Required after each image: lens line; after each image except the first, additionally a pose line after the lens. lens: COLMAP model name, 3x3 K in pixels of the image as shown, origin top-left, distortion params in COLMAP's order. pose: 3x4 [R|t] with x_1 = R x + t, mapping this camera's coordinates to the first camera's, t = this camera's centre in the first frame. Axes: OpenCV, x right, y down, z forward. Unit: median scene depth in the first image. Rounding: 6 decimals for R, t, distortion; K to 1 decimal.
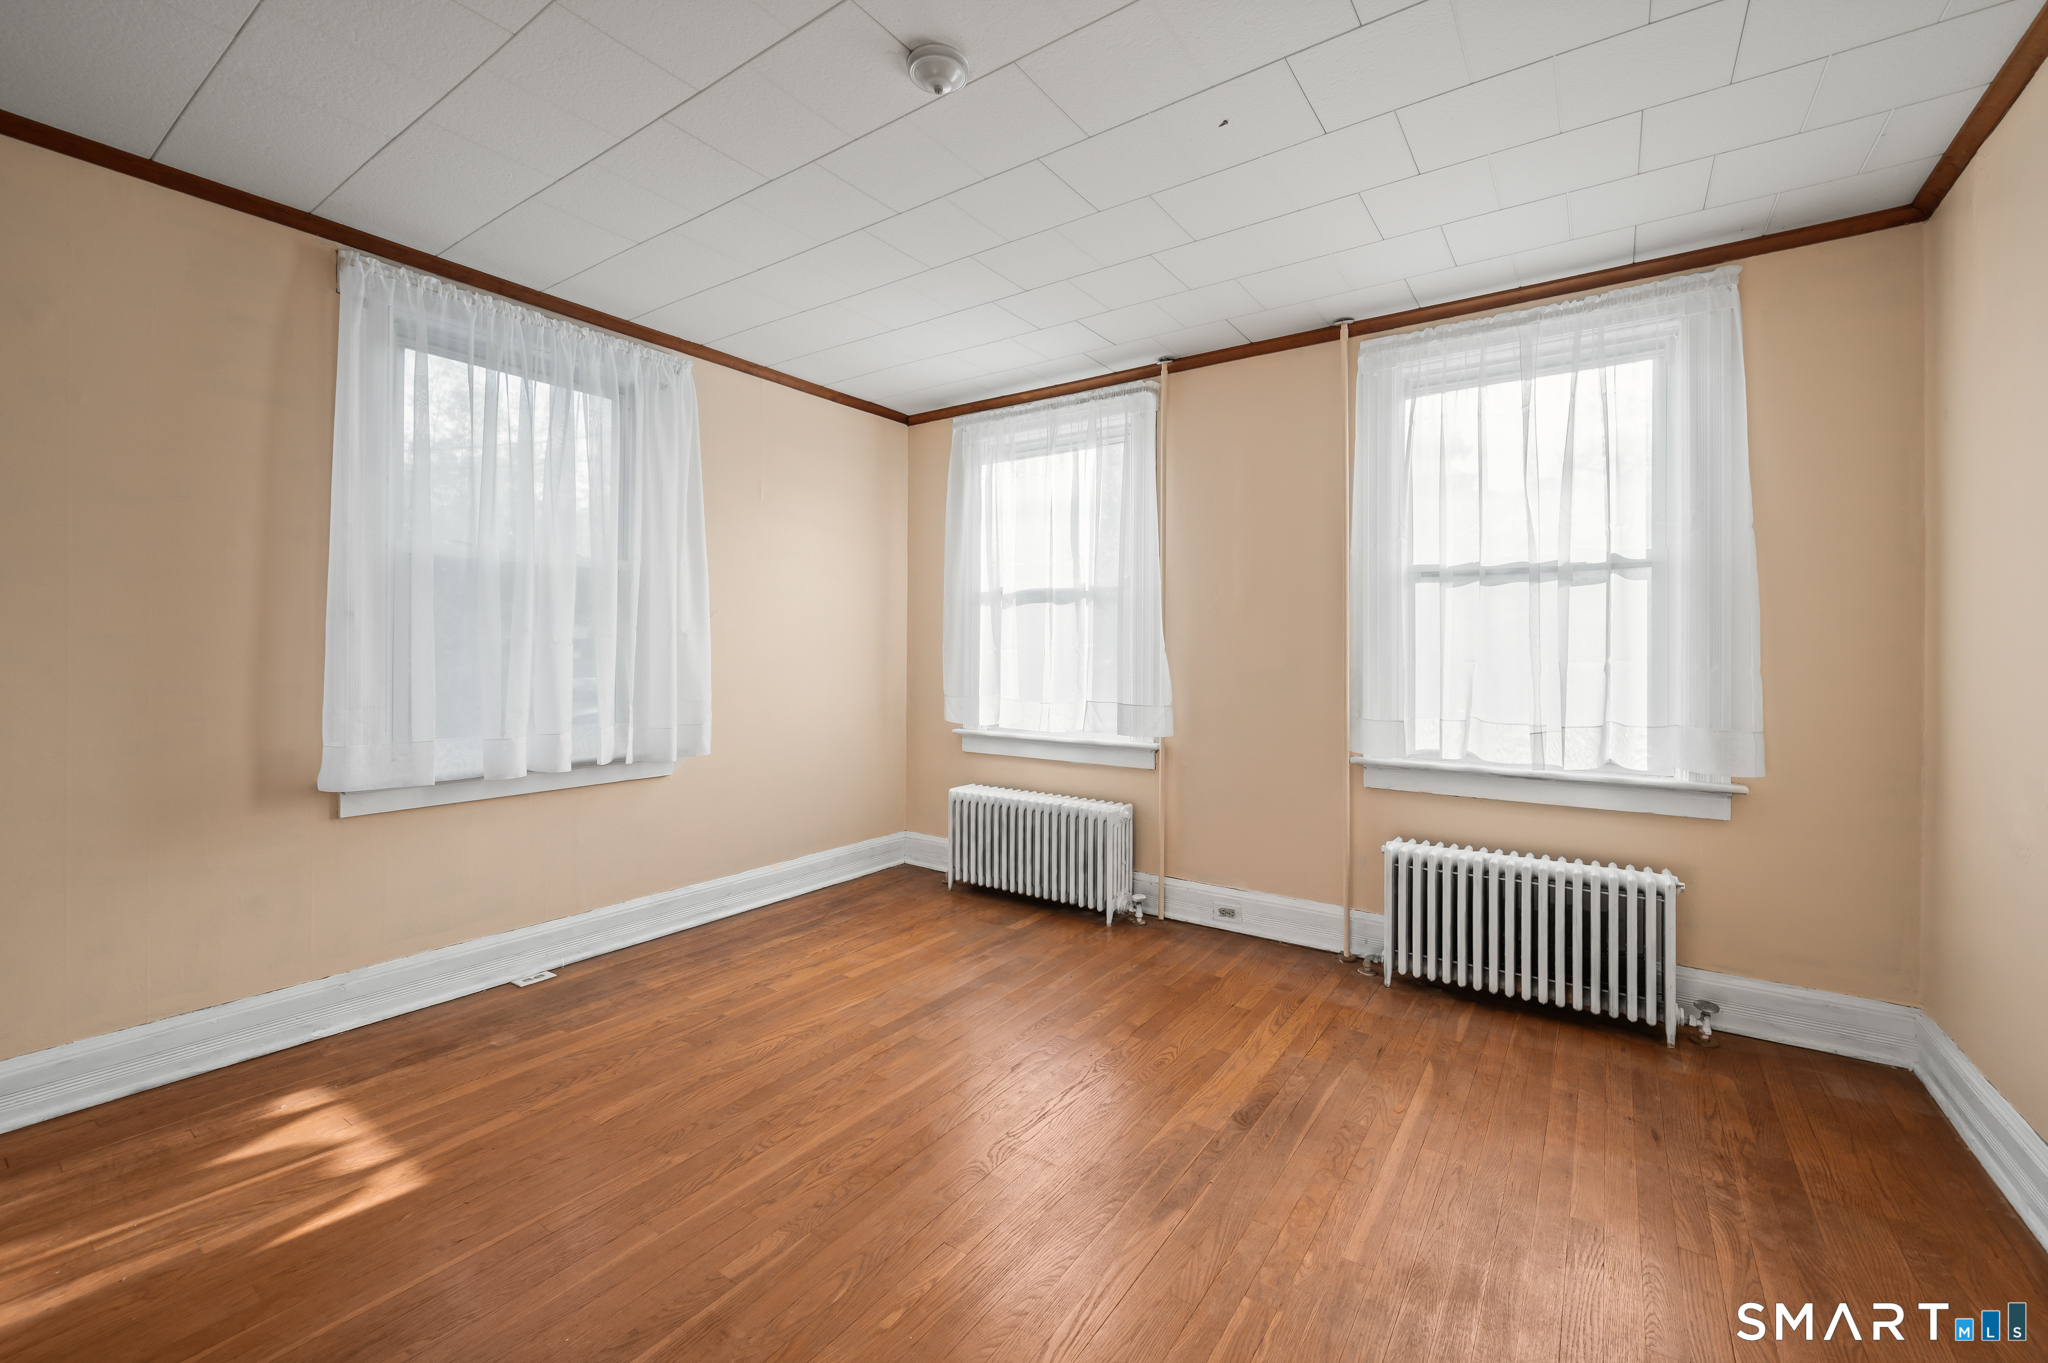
lens RADIAL K [[830.3, 0, 1022.4], [0, 830.3, 648.5], [0, 0, 1]] dist [0.001258, 0.000186]
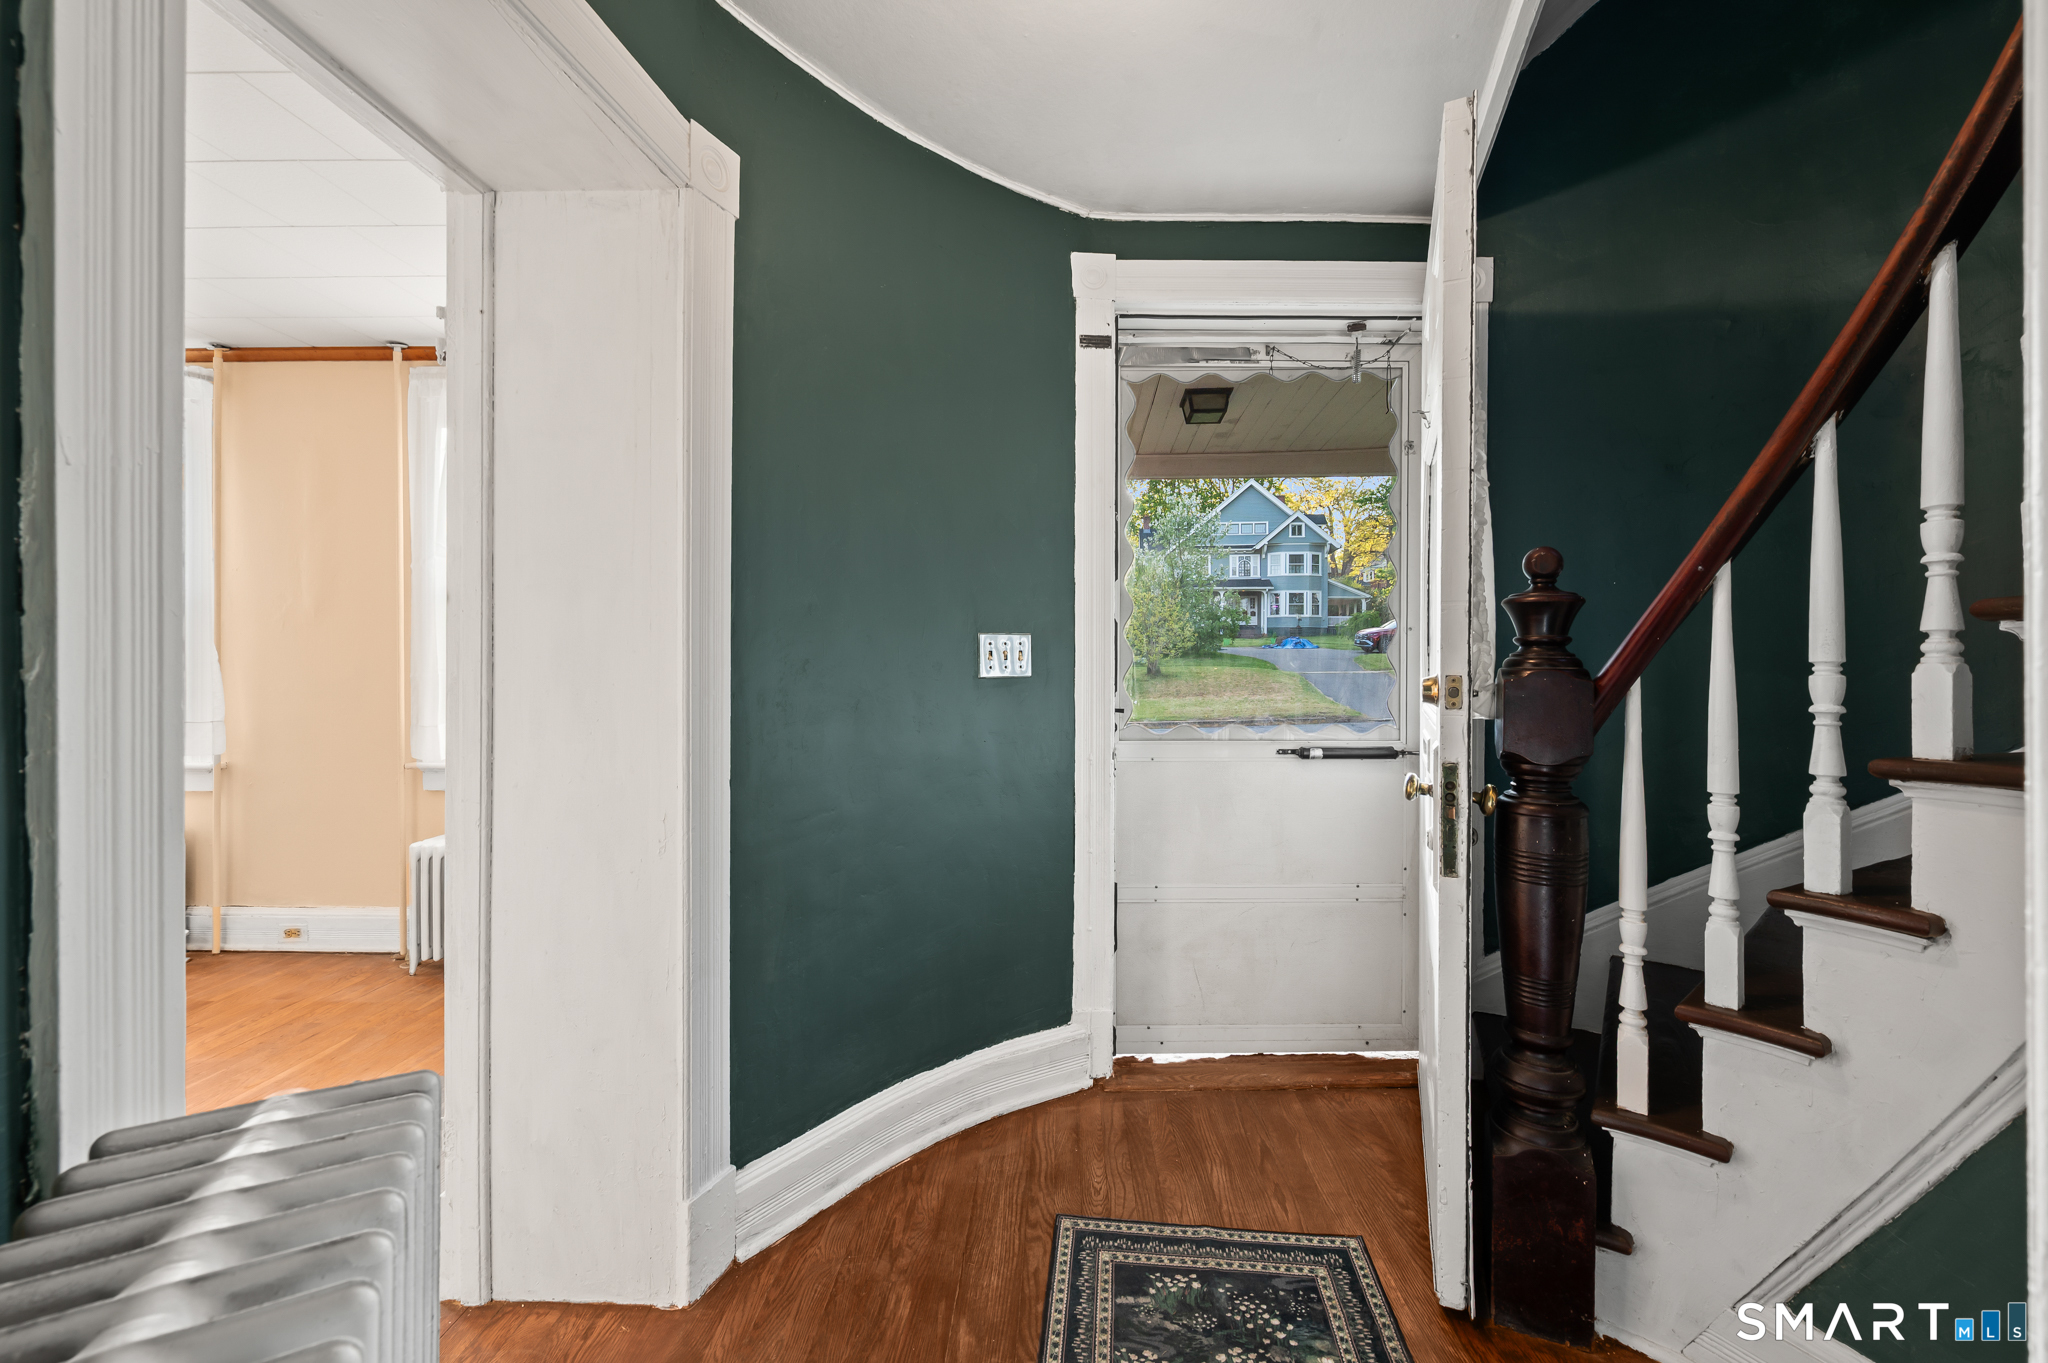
lens RADIAL K [[843.7, 0, 1001.5], [0, 843.7, 670.7], [0, 0, 1]] dist [0.002770, 0.000905]
pose [[0.844525, -0.003864, 0.535502, 0.460977], [-0.000252, 0.999971, 0.007612, 0.005709], [-0.535516, -0.006564, 0.844499, -0.300333]]
